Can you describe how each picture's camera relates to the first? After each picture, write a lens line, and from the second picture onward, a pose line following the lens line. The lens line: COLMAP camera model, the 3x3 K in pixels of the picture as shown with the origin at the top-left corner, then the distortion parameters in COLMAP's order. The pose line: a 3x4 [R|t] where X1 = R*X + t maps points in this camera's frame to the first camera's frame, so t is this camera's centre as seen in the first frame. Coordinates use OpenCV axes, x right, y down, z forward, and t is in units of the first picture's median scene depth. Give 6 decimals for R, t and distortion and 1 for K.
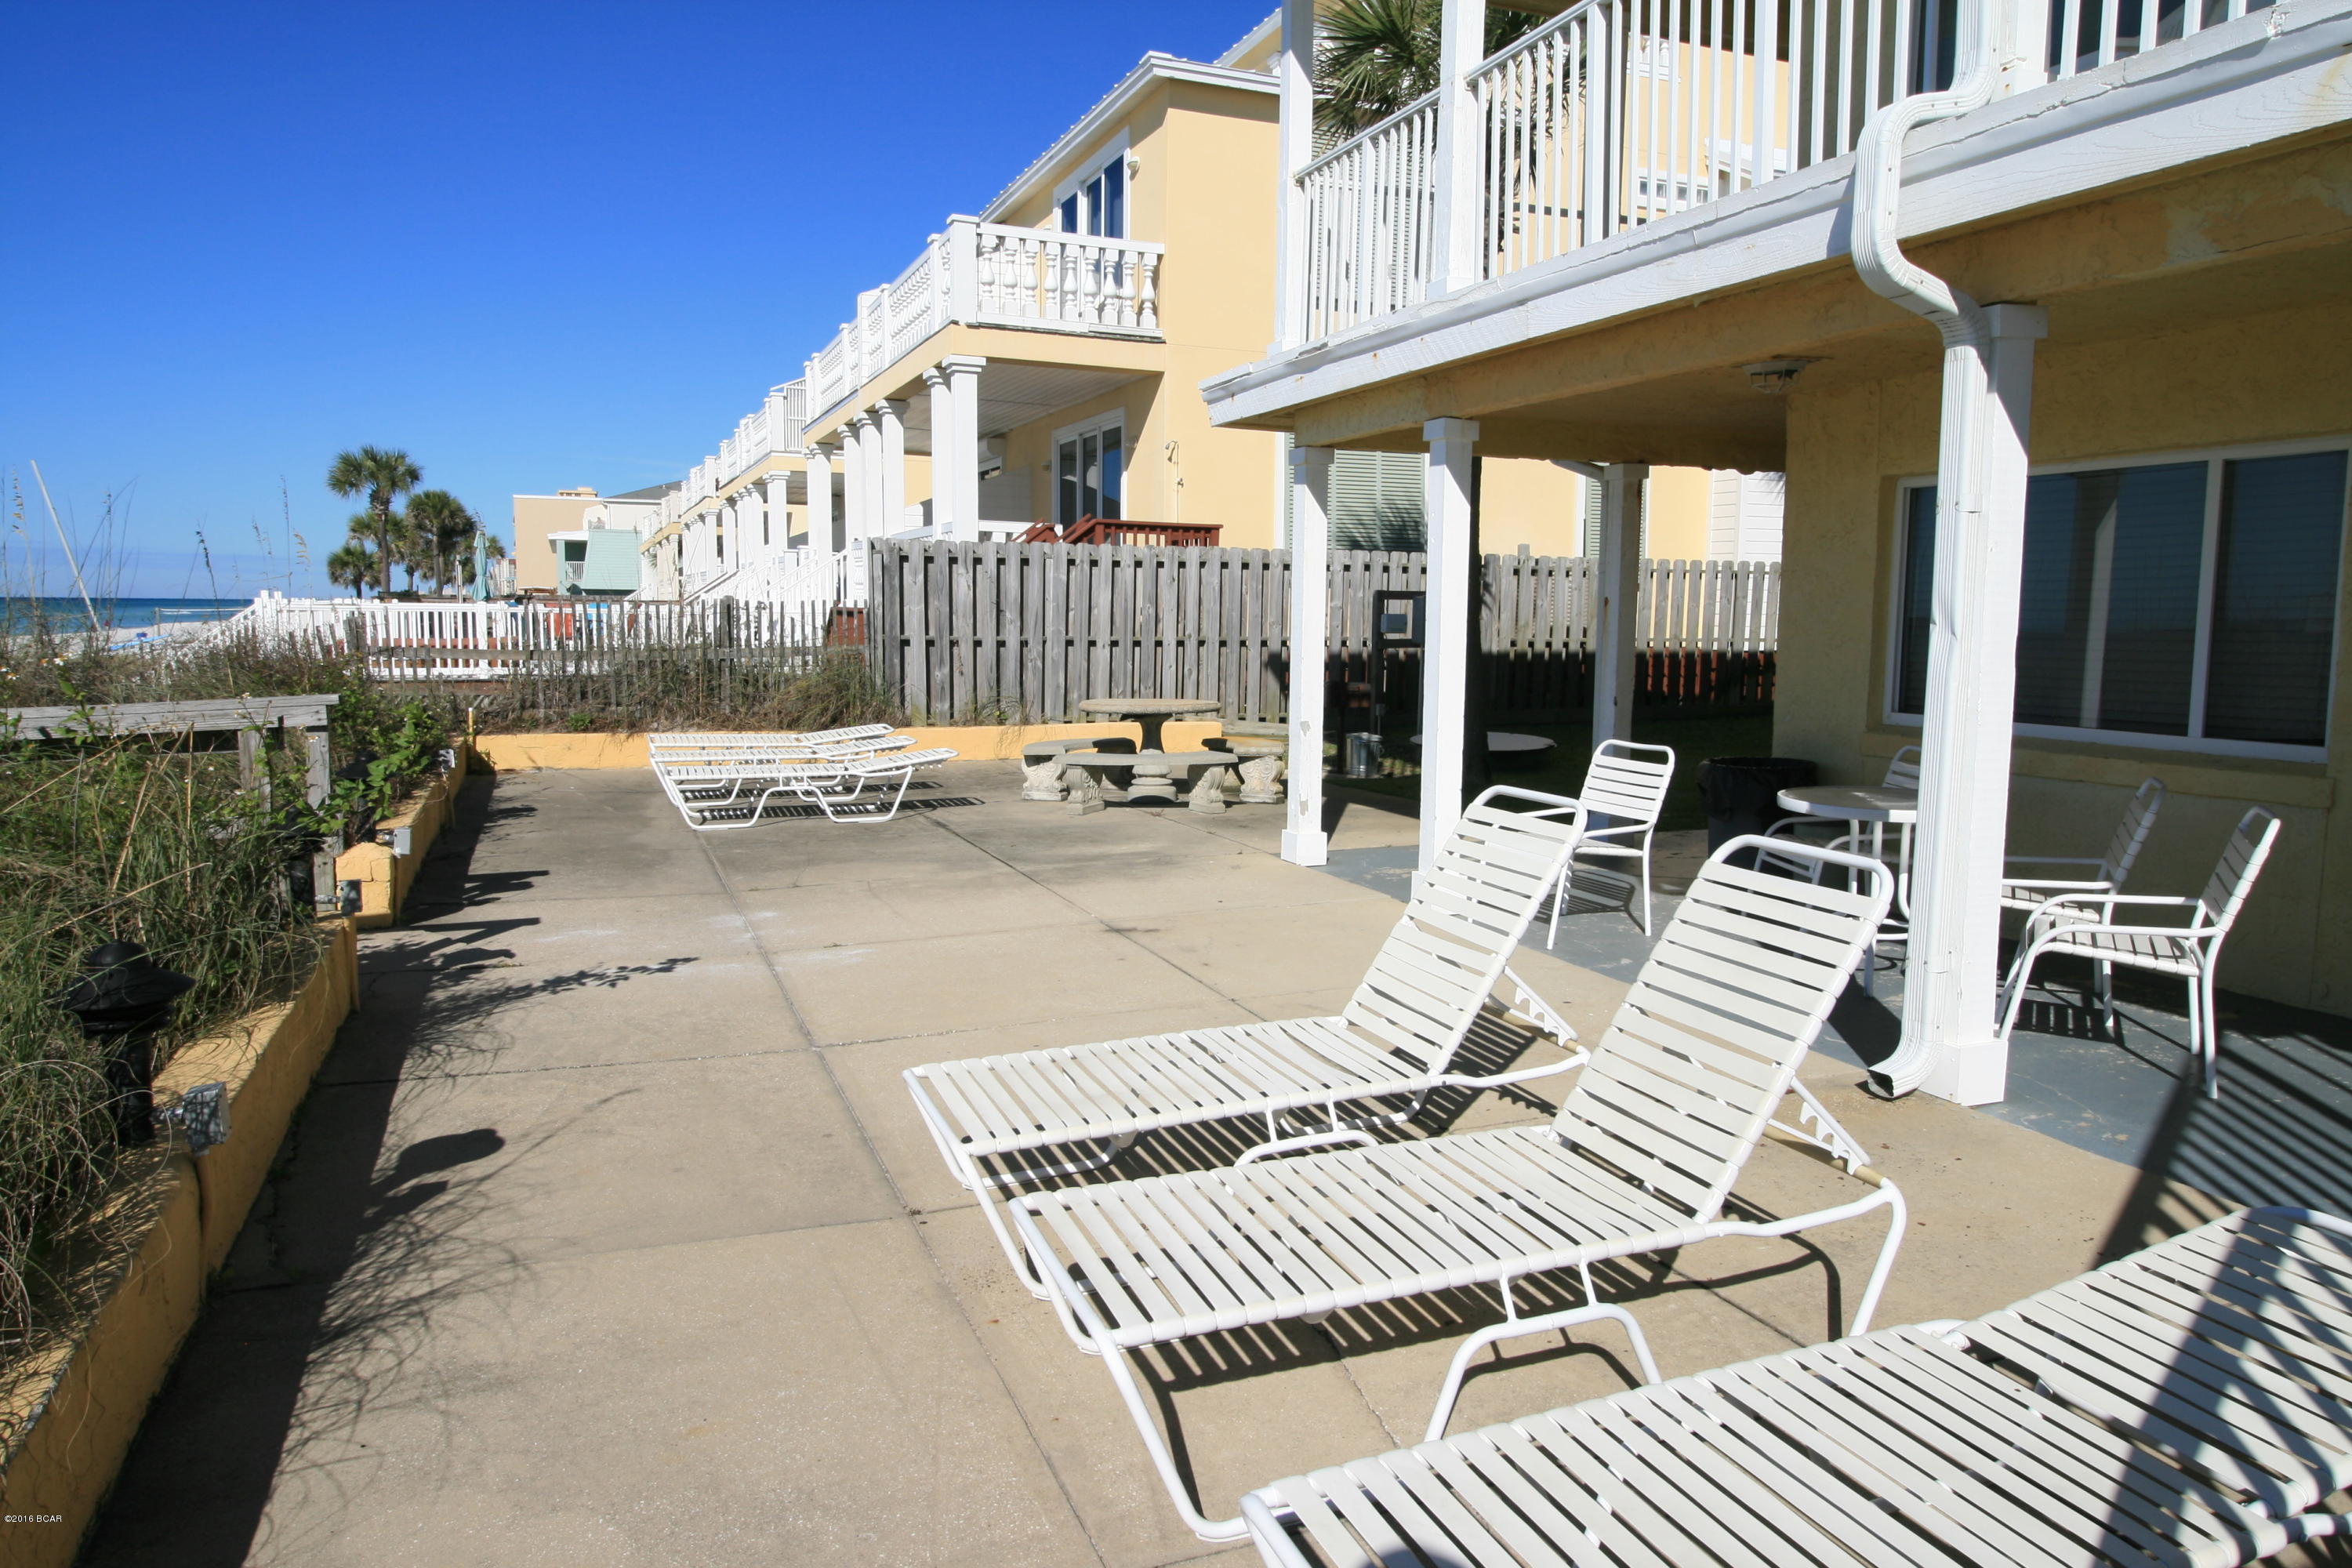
lens RADIAL K [[1525.2, 0, 1185.0], [0, 1525.2, 779.4], [0, 0, 1]] dist [0.009614, -0.010734]
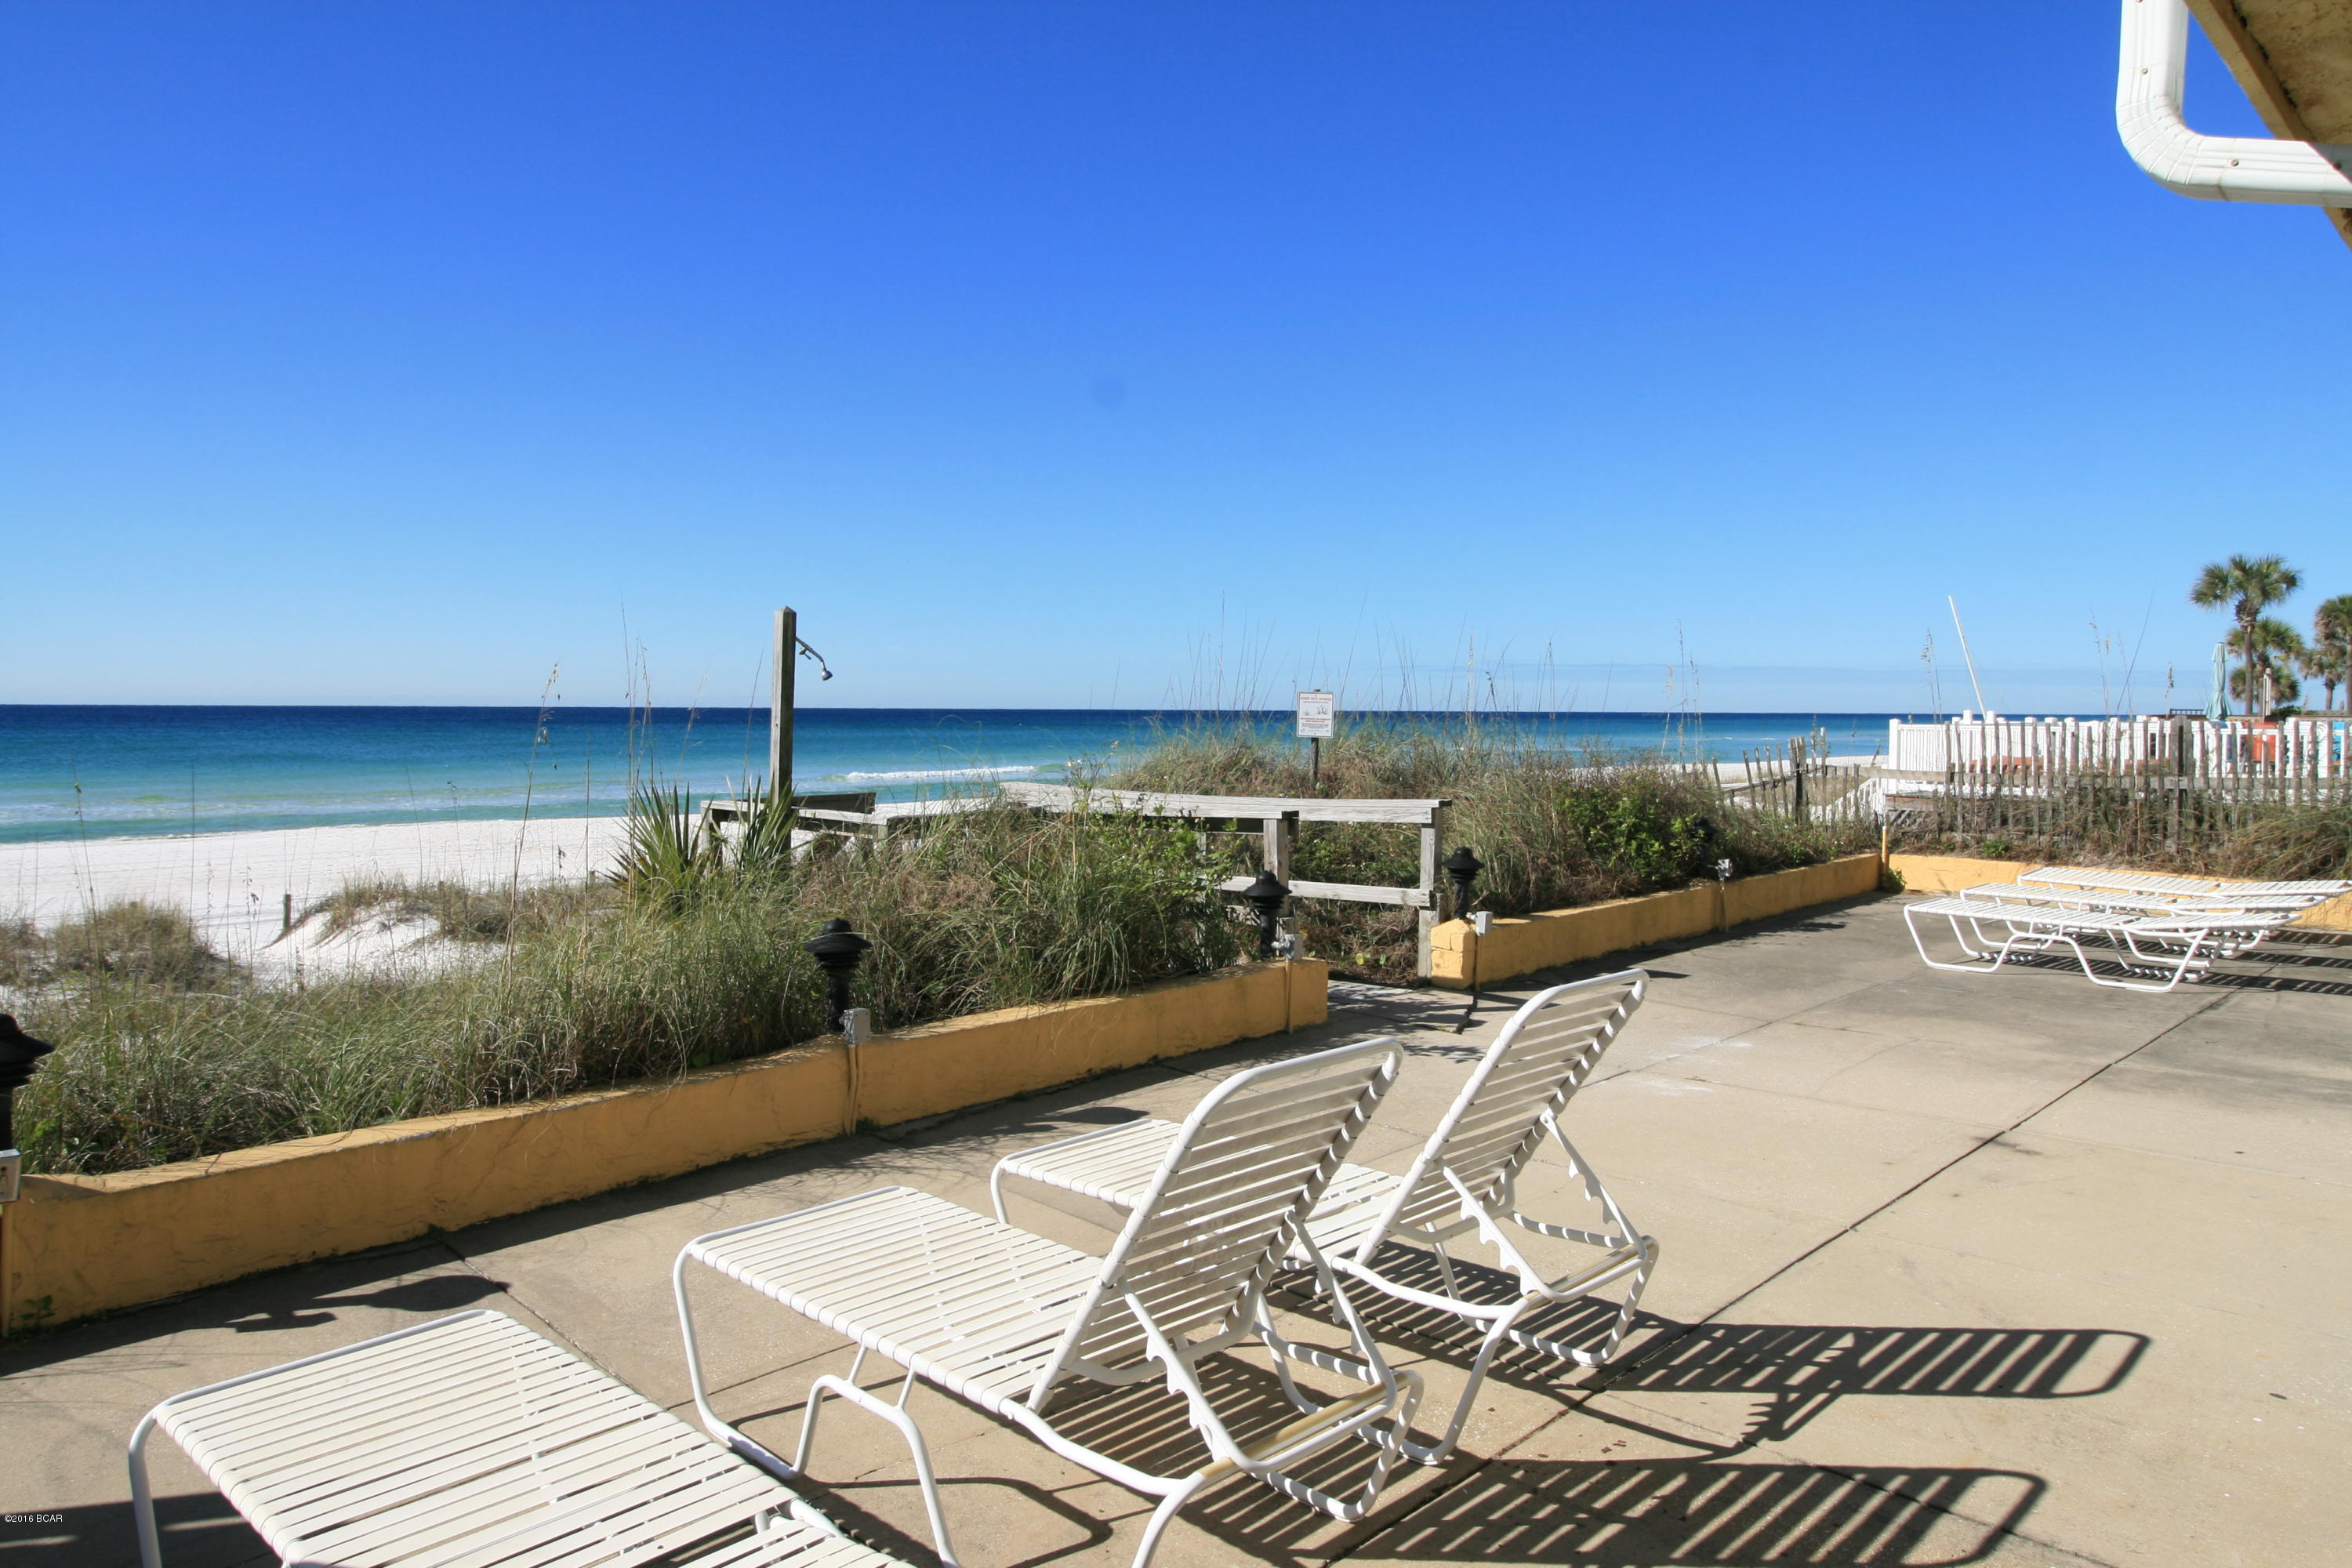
lens RADIAL K [[1525.2, 0, 1186.5], [0, 1525.2, 786.3], [0, 0, 1]] dist [0.009614, -0.010734]
pose [[0.409860, 0.037670, -0.911370, 0.264436], [-0.102304, 0.994741, -0.004891, -0.019804], [0.906393, 0.095241, 0.411558, 0.144097]]
